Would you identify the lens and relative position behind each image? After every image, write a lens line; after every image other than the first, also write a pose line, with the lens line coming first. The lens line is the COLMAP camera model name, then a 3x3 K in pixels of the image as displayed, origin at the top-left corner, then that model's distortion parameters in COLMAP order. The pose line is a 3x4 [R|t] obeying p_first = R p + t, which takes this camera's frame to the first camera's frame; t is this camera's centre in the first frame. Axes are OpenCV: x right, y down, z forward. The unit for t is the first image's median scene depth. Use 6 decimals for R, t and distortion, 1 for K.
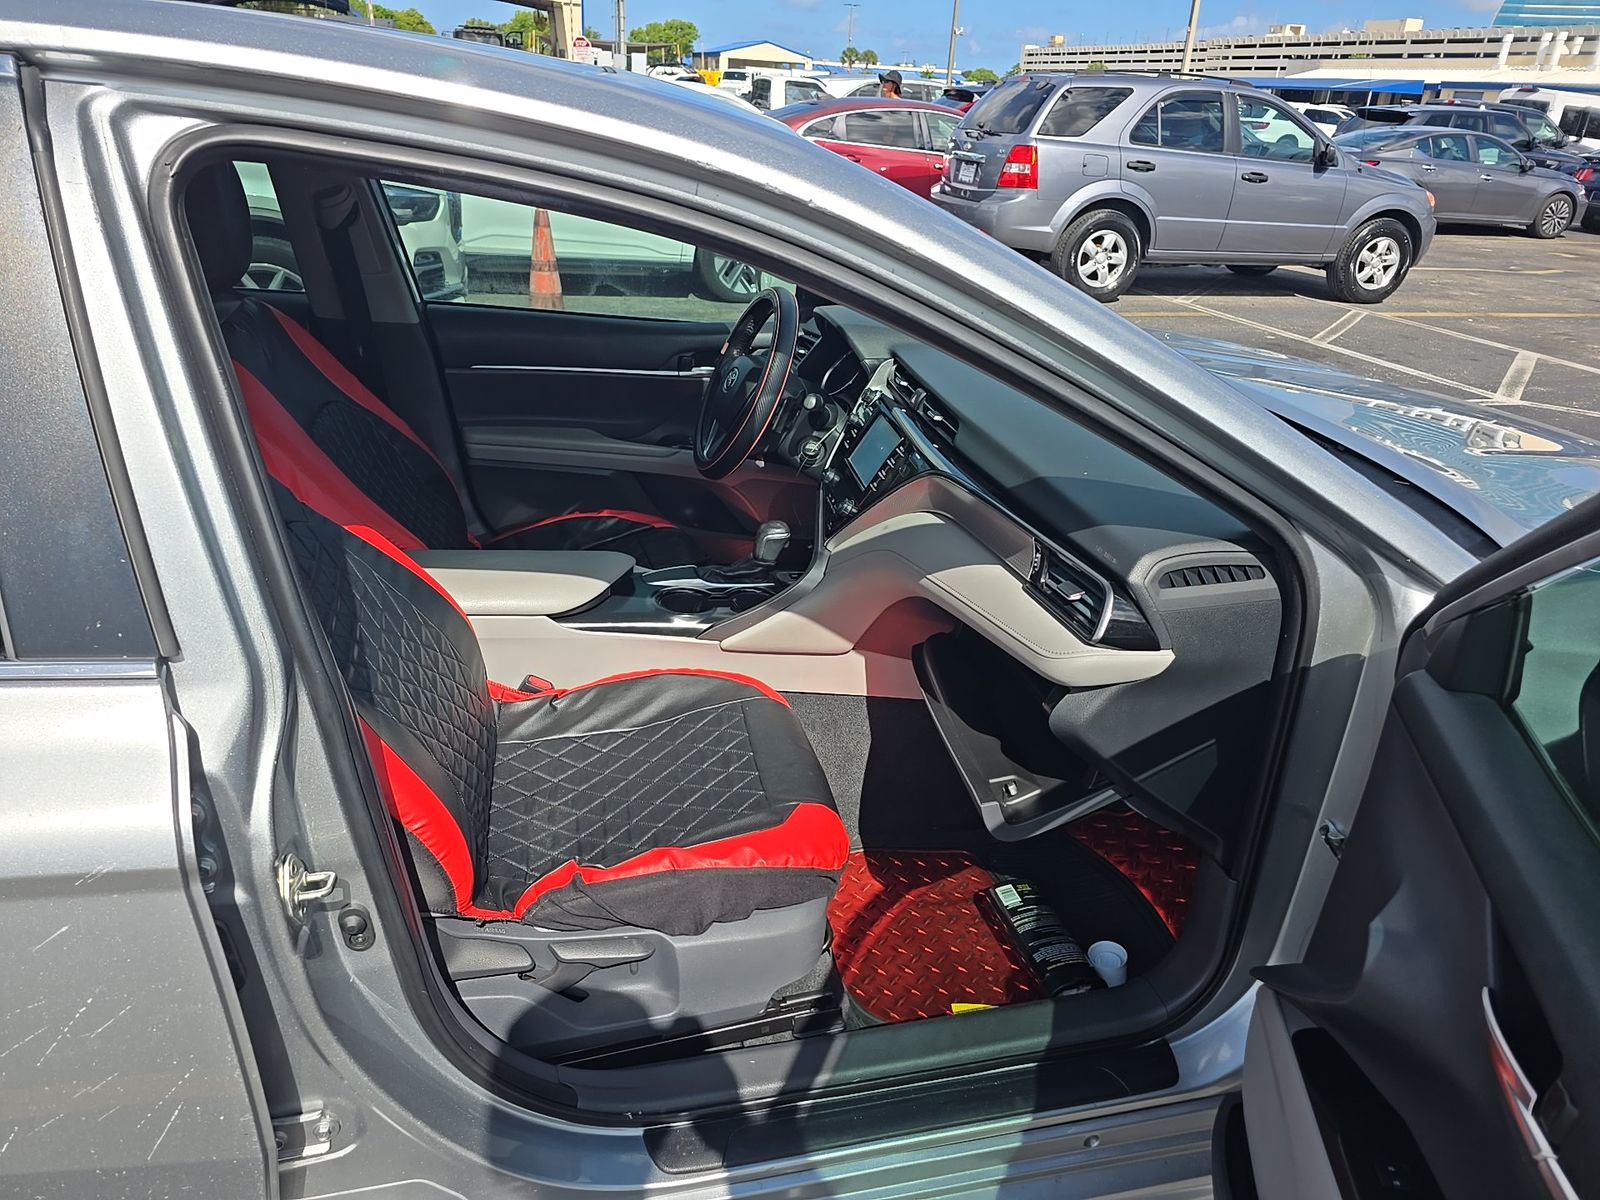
lens RADIAL K [[1079.6, 0, 800.0], [0, 1079.6, 600.0], [0, 0, 1]] dist [0.047100, -0.049014]
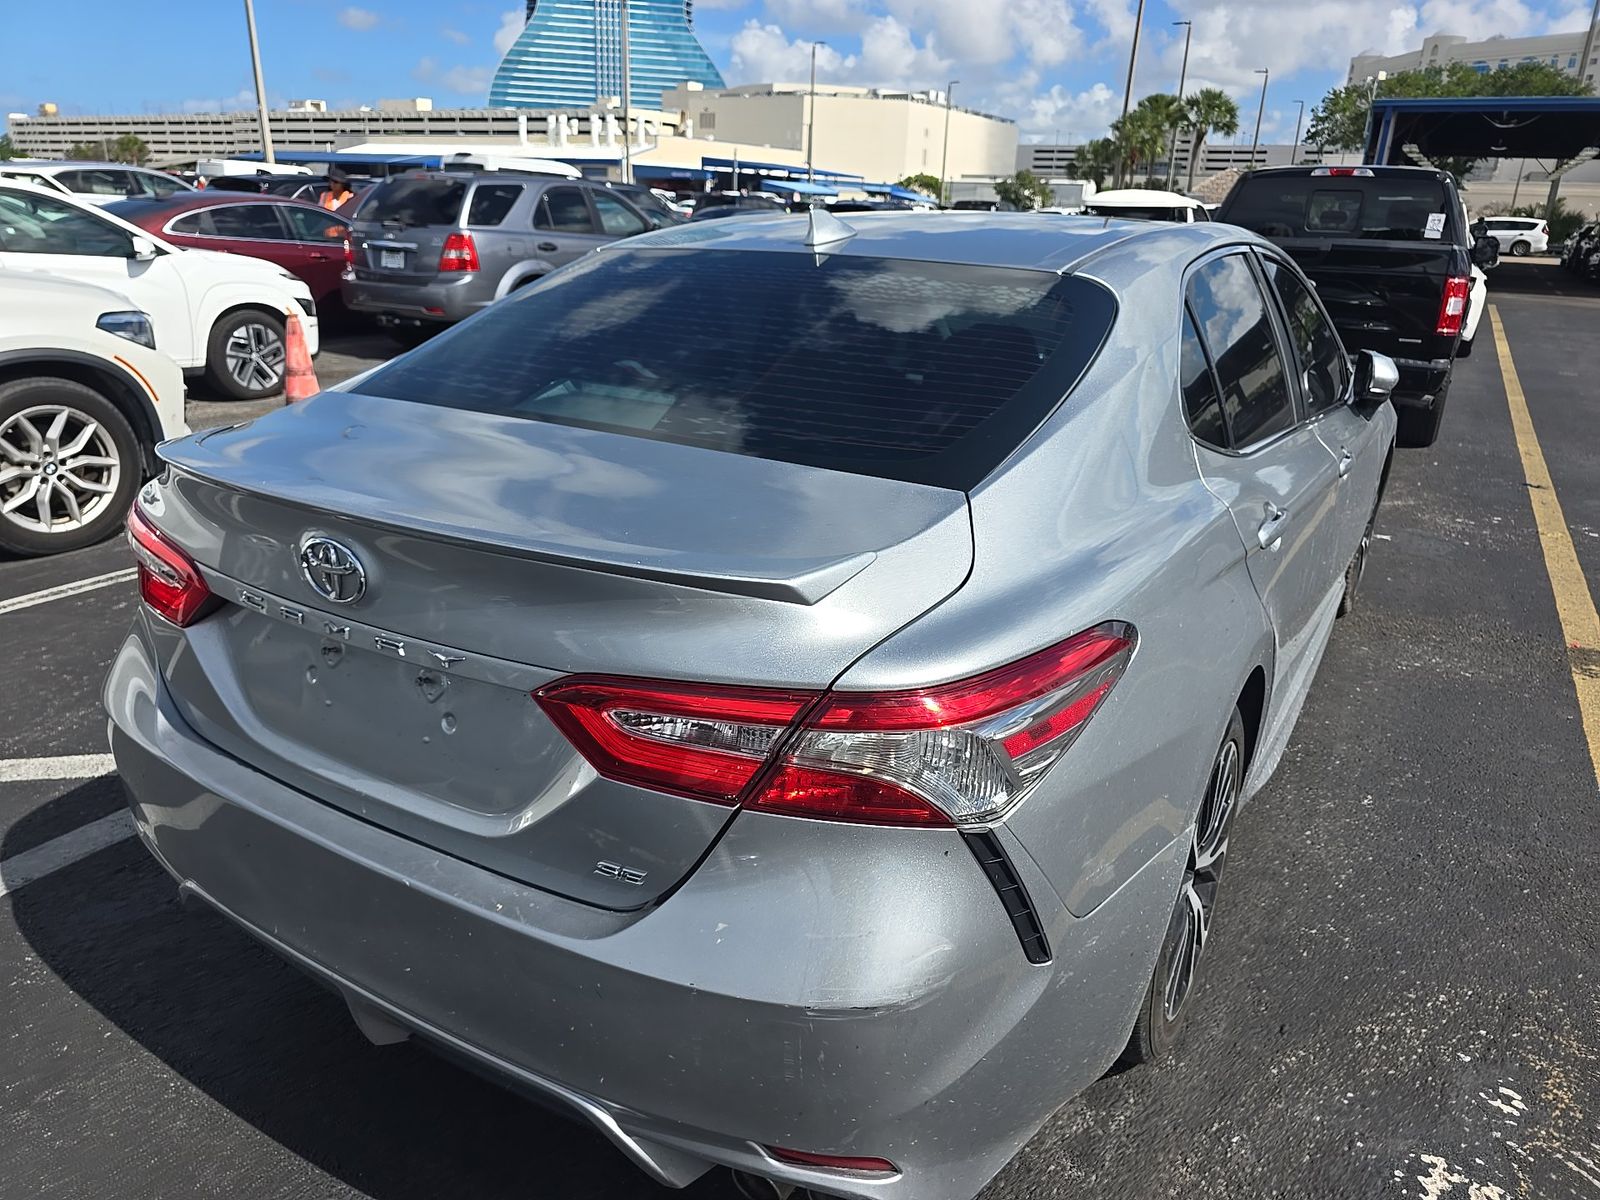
lens RADIAL K [[1079.6, 0, 800.0], [0, 1079.6, 600.0], [0, 0, 1]] dist [0.047100, -0.049014]
pose [[0.722071, -0.262516, 0.640077, -0.365568], [0.297999, 0.952999, 0.054683, -0.003660], [-0.624348, 0.151257, 0.766362, -0.050549]]
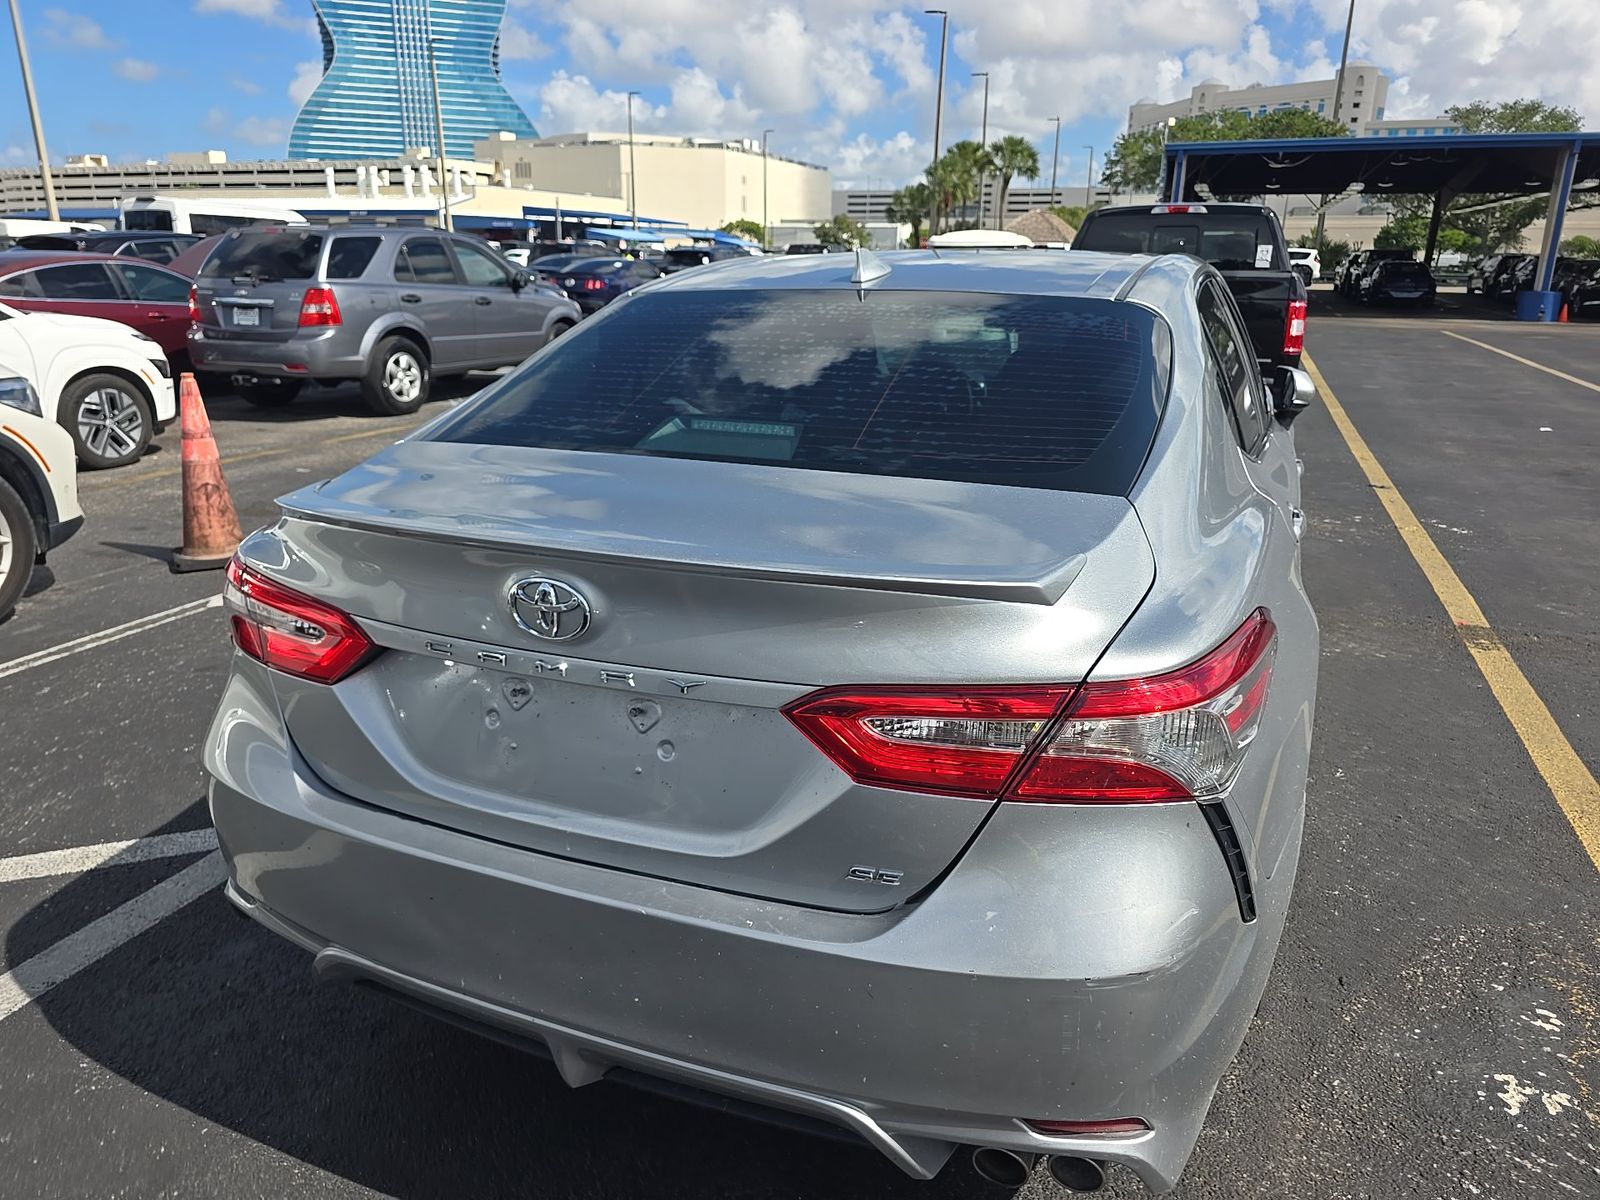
lens RADIAL K [[1079.6, 0, 800.0], [0, 1079.6, 600.0], [0, 0, 1]] dist [0.047100, -0.049014]
pose [[0.607050, -0.283890, 0.742224, -0.405368], [0.356417, 0.932064, 0.064994, -0.016880], [-0.710251, 0.225087, 0.666992, -0.022611]]
